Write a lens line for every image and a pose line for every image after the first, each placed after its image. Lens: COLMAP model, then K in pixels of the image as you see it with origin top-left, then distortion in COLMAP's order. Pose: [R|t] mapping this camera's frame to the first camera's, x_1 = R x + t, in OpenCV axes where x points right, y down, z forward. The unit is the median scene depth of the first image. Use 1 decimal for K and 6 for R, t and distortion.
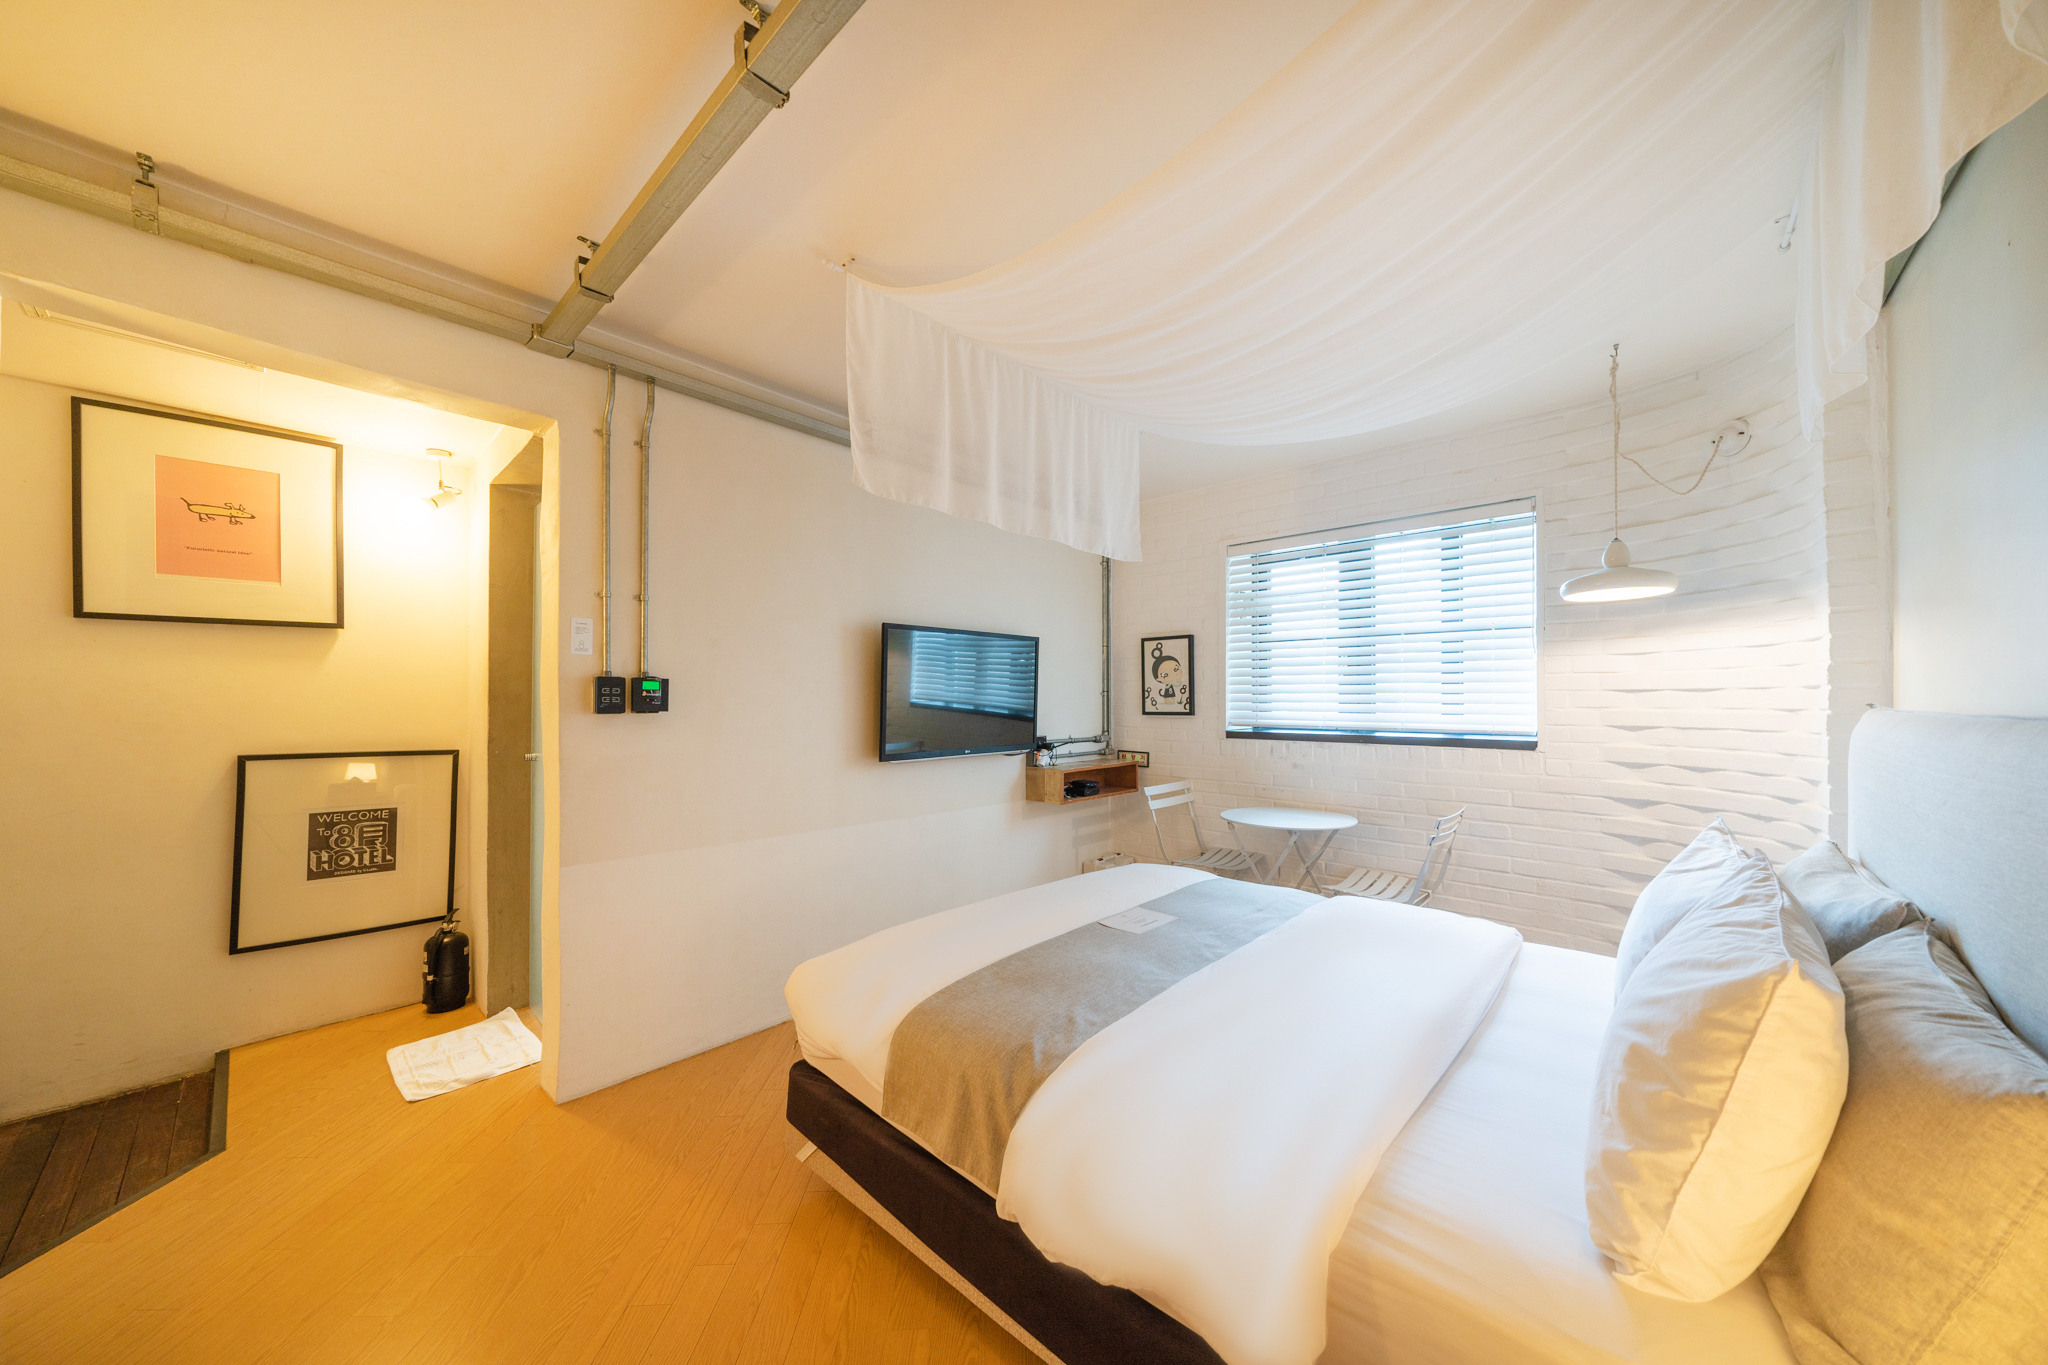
lens RADIAL K [[698.5, 0, 1026.3], [0, 698.5, 688.8], [0, 0, 1]] dist [-0.005753, -0.000570]
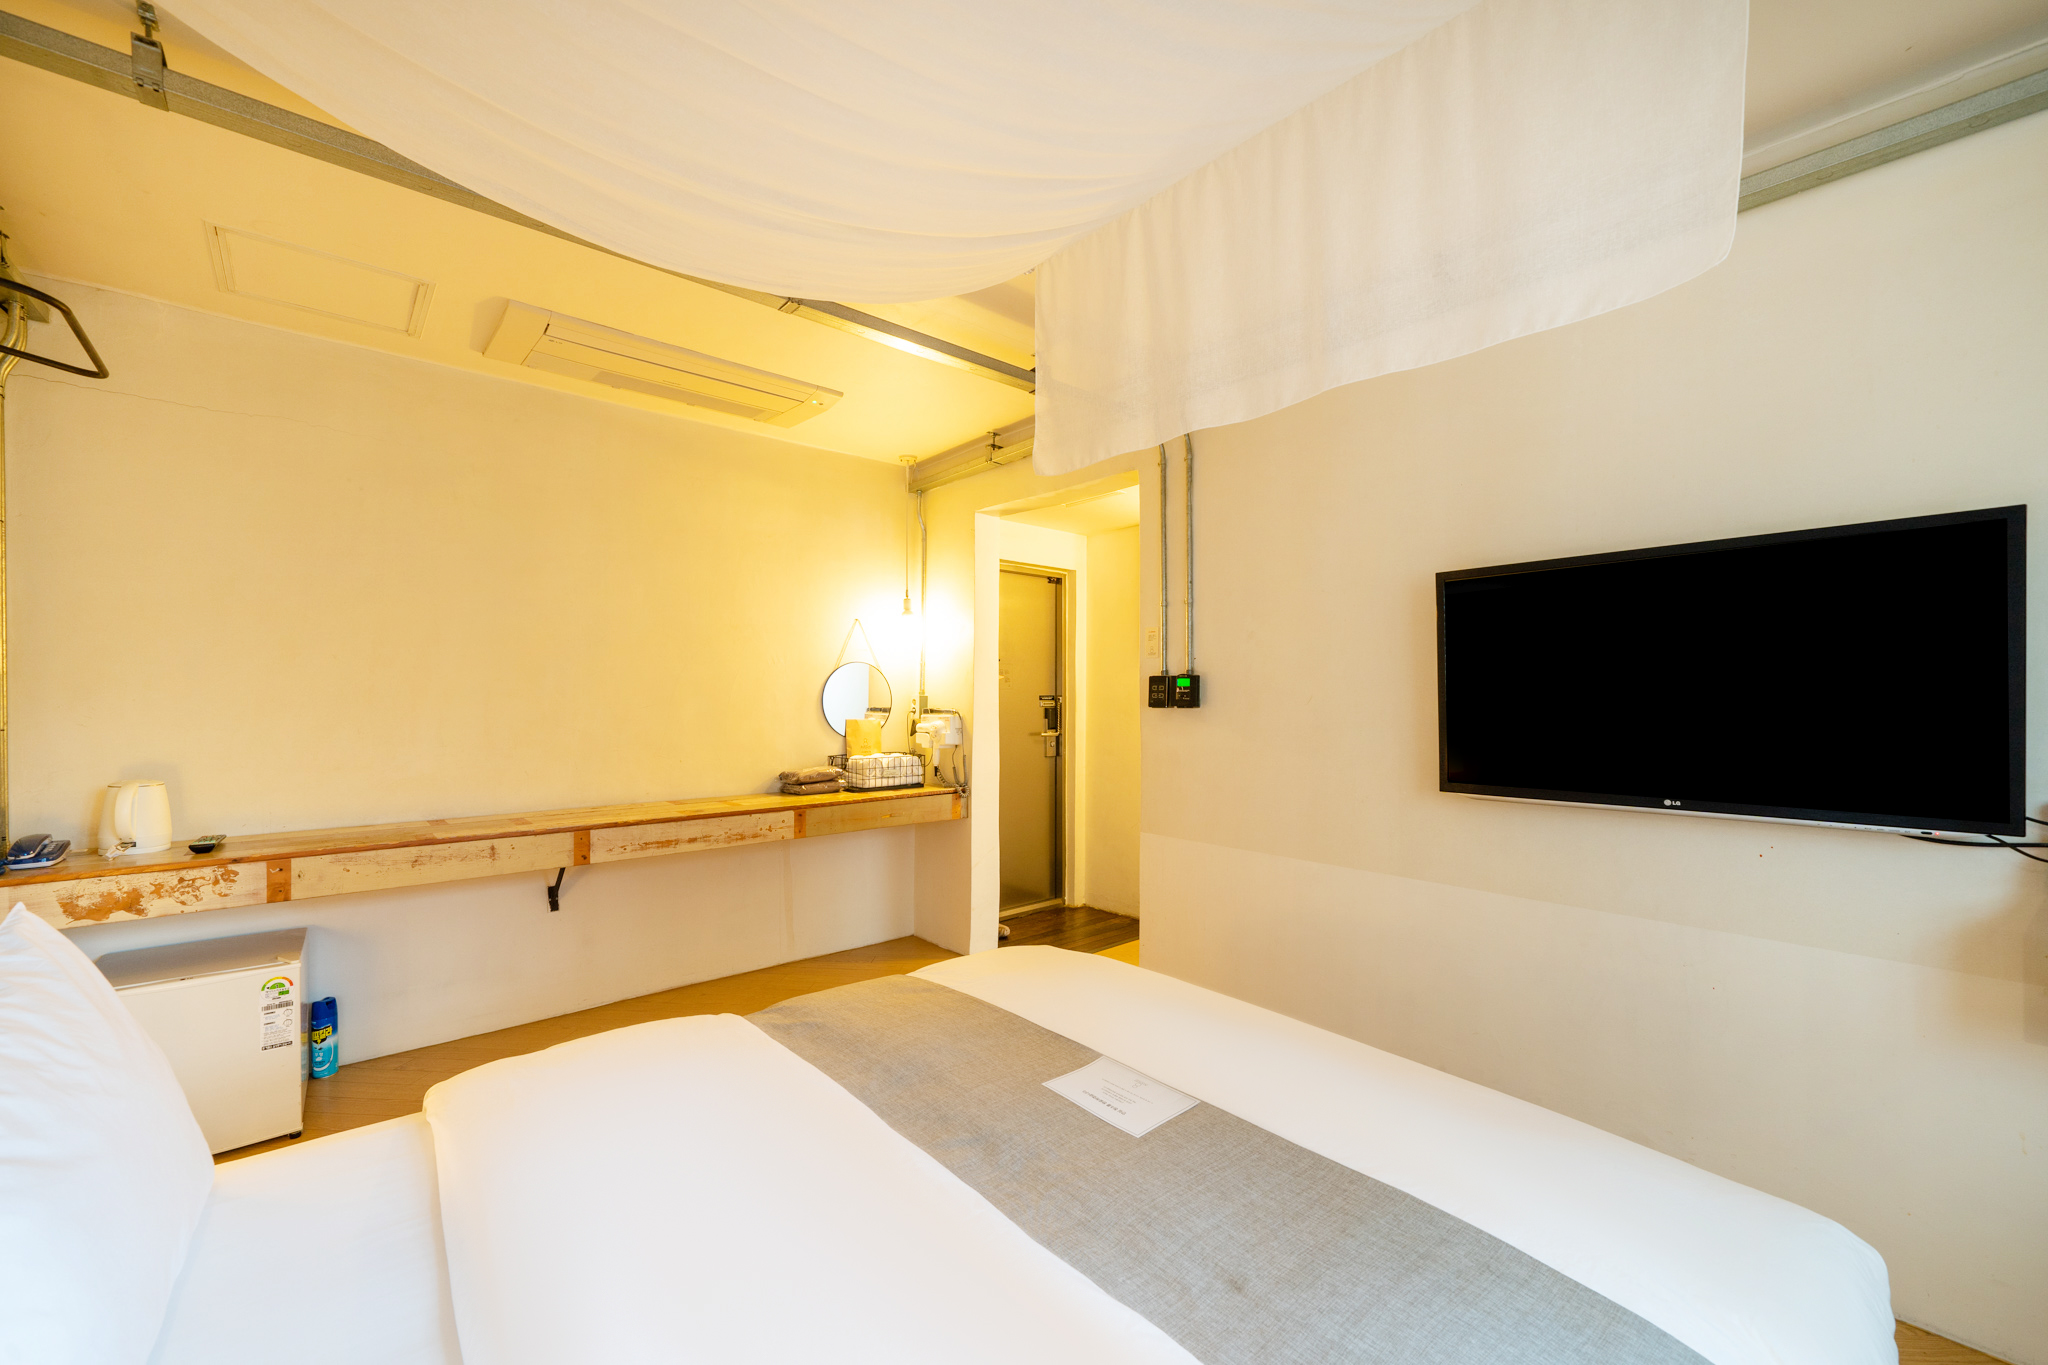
lens RADIAL K [[793.7, 0, 1026.3], [0, 793.7, 687.1], [0, 0, 1]] dist [-0.000518, -0.000012]
pose [[-0.099795, -0.007835, -0.994977, 0.567092], [0.012210, 0.999884, -0.009099, 0.008586], [0.994933, -0.013057, -0.099688, 0.704039]]
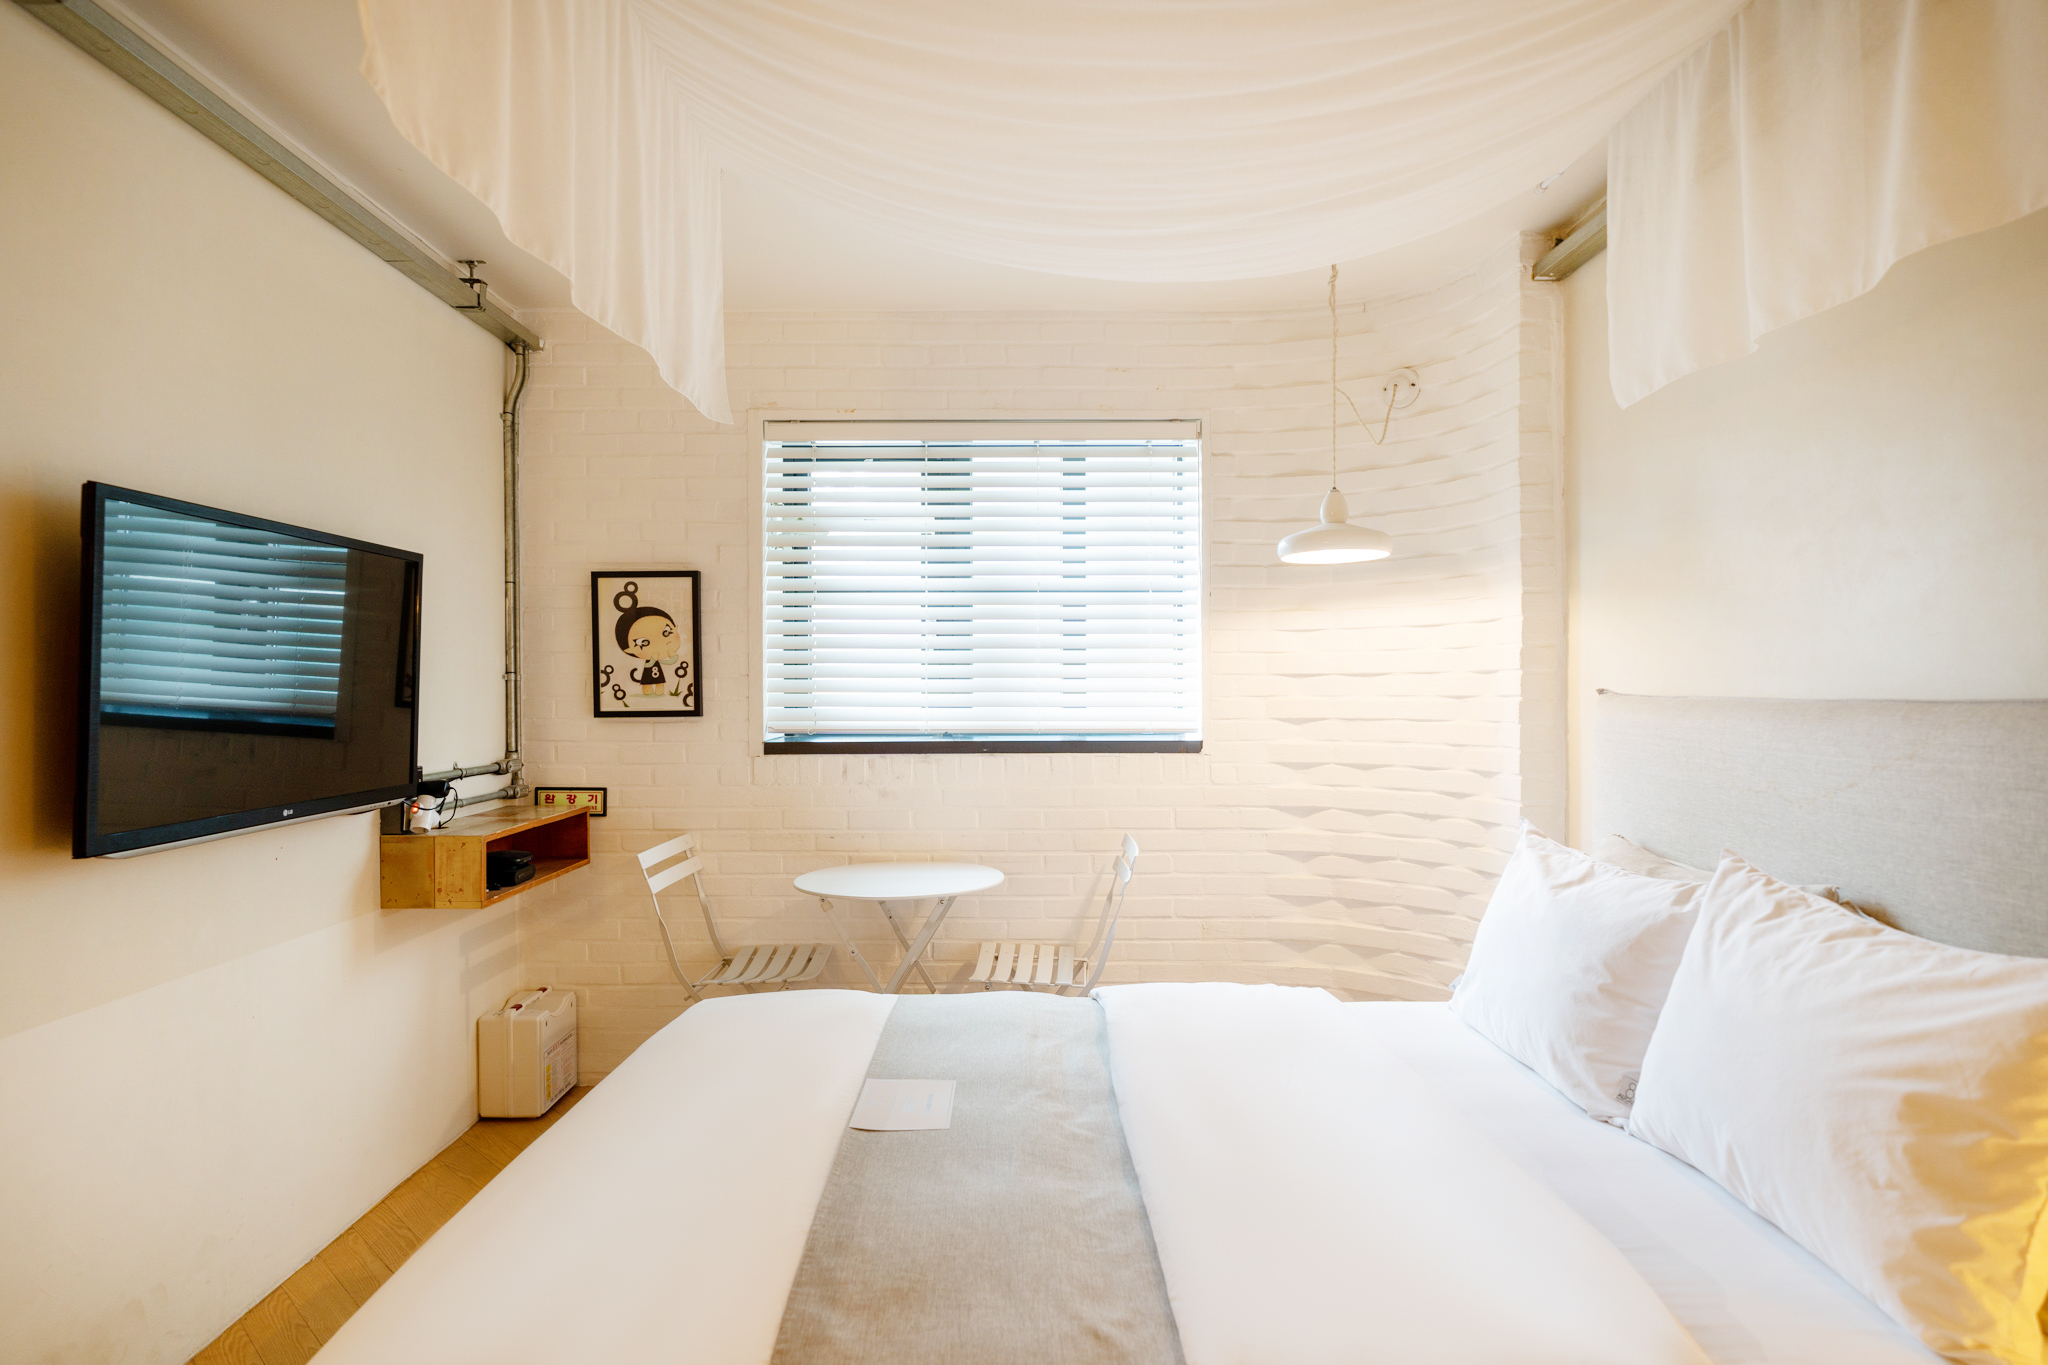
lens RADIAL K [[1129.0, 0, 1023.1], [0, 1129.0, 690.0], [0, 0, 1]] dist [0.000085, 0.000615]
pose [[0.731208, -0.004563, 0.682139, -0.251374], [-0.006822, 0.999879, 0.014001, 0.003439], [-0.682120, -0.014891, 0.731088, 0.222601]]
